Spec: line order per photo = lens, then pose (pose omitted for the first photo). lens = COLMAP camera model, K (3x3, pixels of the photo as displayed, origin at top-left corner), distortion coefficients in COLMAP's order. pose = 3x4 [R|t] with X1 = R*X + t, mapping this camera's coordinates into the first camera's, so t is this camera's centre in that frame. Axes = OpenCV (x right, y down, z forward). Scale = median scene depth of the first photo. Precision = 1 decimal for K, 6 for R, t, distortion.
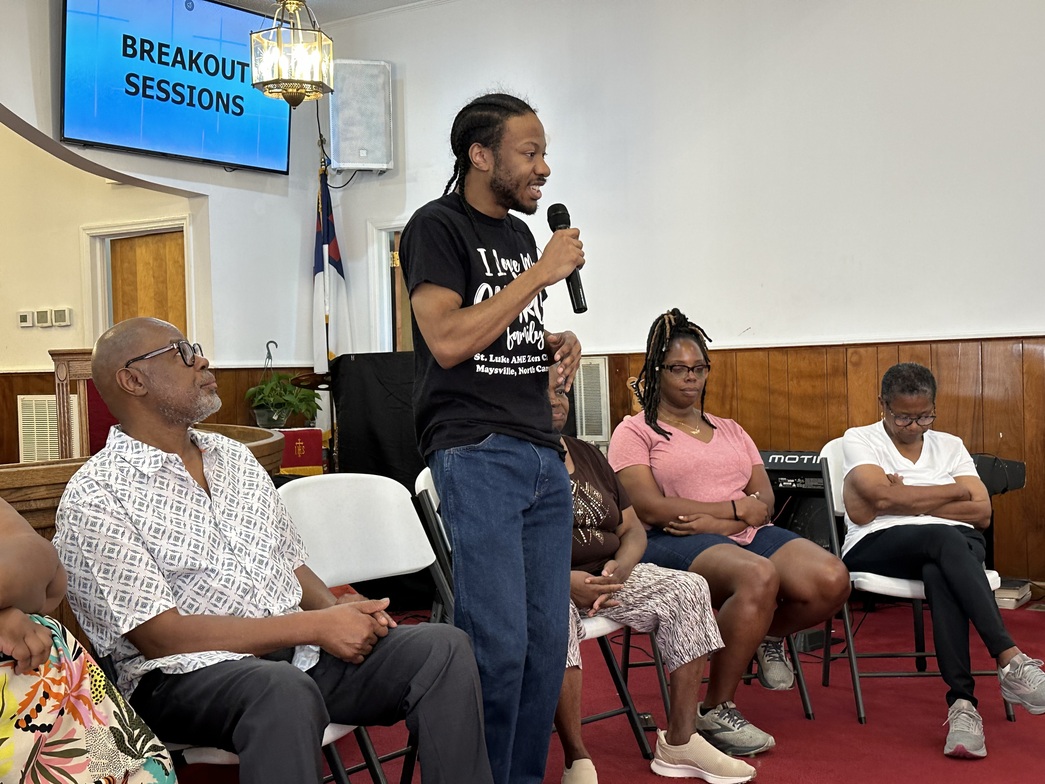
lens RADIAL K [[1368.3, 0, 517.5], [0, 1368.3, 397.4], [0, 0, 1]] dist [0.118917, 0.000000]
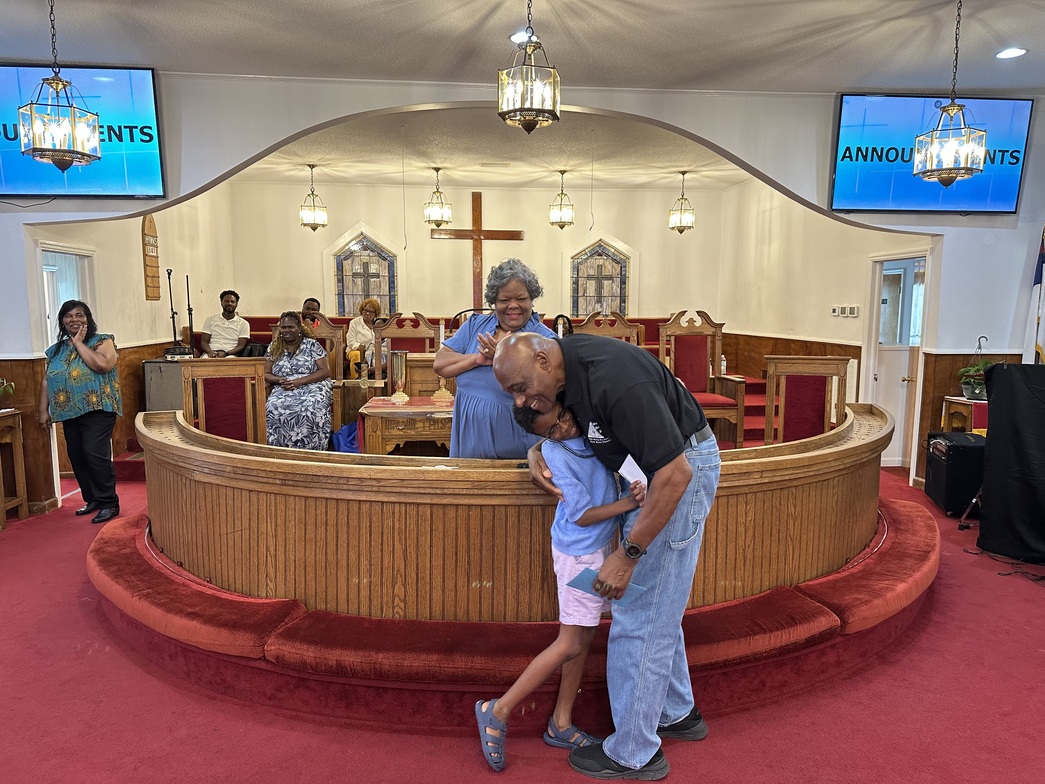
lens RADIAL K [[734.4, 0, 524.8], [0, 734.4, 396.2], [0, 0, 1]] dist [0.067827, -0.082693]
pose [[0.639479, 0.121712, -0.759113, 0.107931], [-0.035357, 0.991000, 0.129106, -0.062605], [0.767995, -0.055721, 0.638028, 0.150286]]
